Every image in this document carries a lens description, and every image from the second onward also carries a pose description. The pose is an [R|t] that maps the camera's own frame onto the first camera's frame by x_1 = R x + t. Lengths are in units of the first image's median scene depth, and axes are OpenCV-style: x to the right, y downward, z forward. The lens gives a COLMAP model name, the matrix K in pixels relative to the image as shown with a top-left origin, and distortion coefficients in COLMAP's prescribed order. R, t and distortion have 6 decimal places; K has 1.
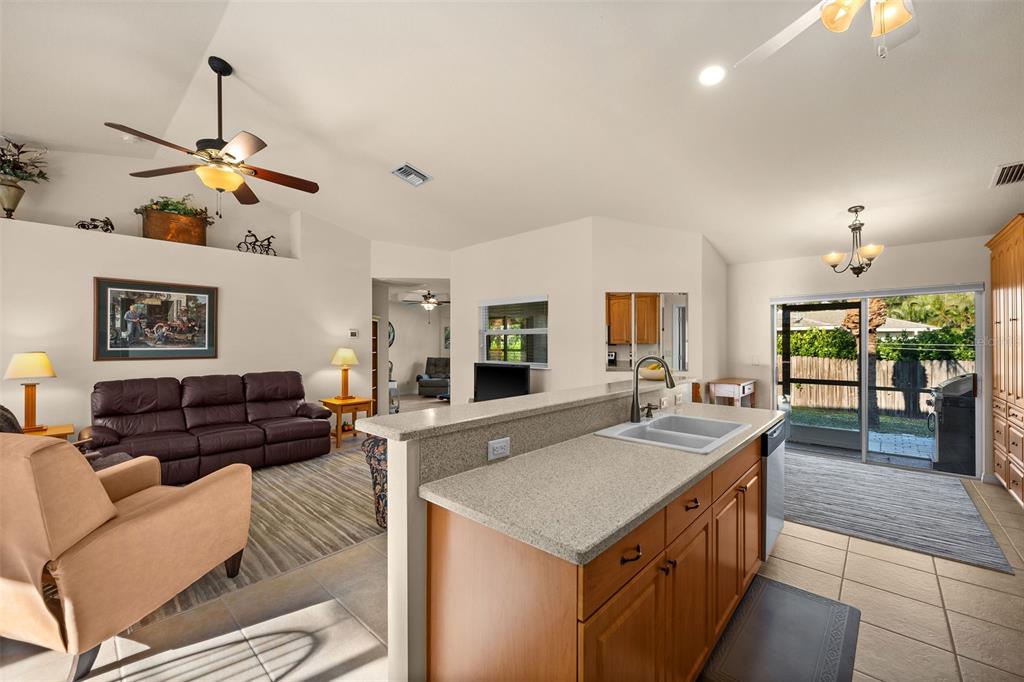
lens RADIAL K [[406.6, 0, 513.7], [0, 406.6, 343.3], [0, 0, 1]] dist [0.000117, 0.000352]
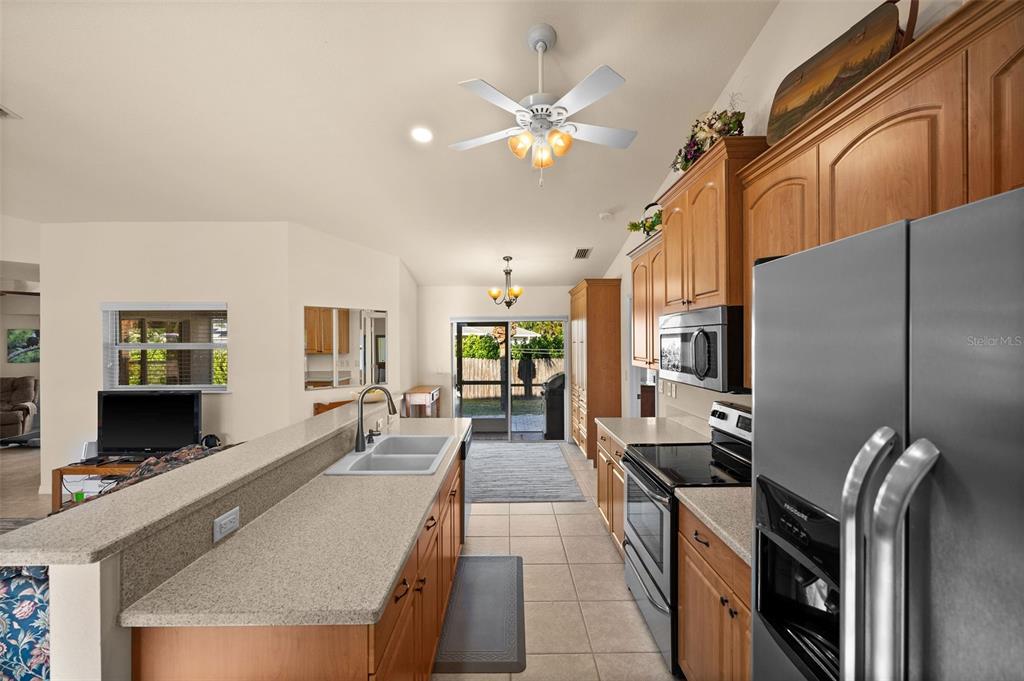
lens RADIAL K [[409.5, 0, 514.0], [0, 409.5, 342.9], [0, 0, 1]] dist [-0.001080, -0.000064]
pose [[0.731764, -0.003306, 0.681550, -0.070101], [0.003015, 0.999994, 0.001614, -0.046526], [-0.681551, 0.000874, 0.731770, -0.012849]]
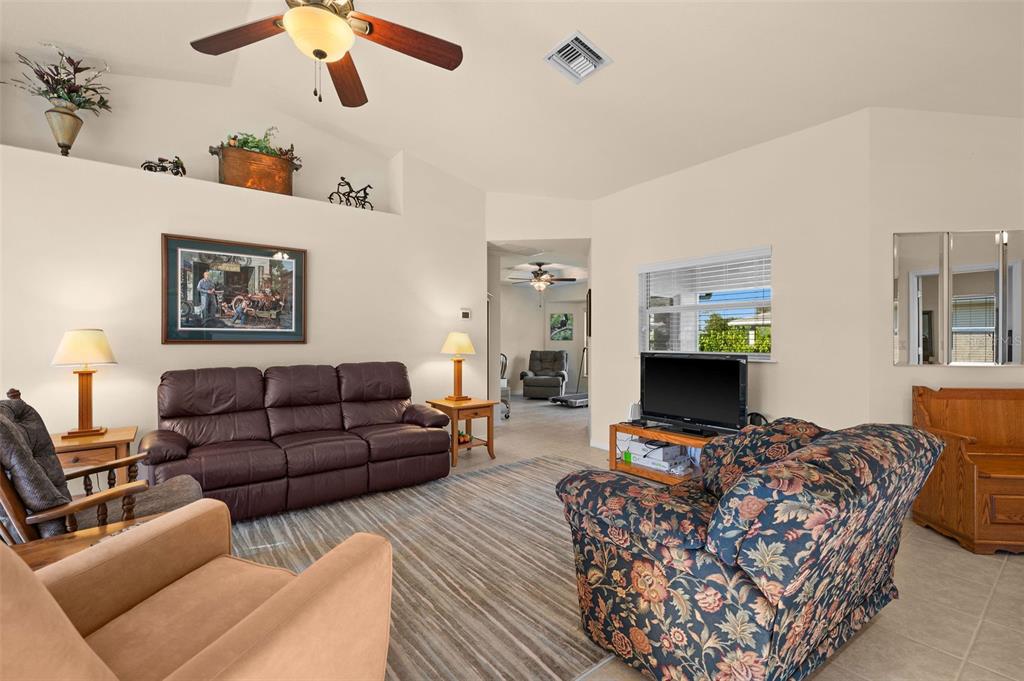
lens RADIAL K [[444.1, 0, 513.3], [0, 444.1, 343.6], [0, 0, 1]] dist [0.000256, 0.000913]
pose [[0.984770, 0.001369, -0.173856, -0.241364], [-0.000121, 0.999974, 0.007193, 0.037000], [0.173862, -0.007063, 0.984745, 0.296359]]
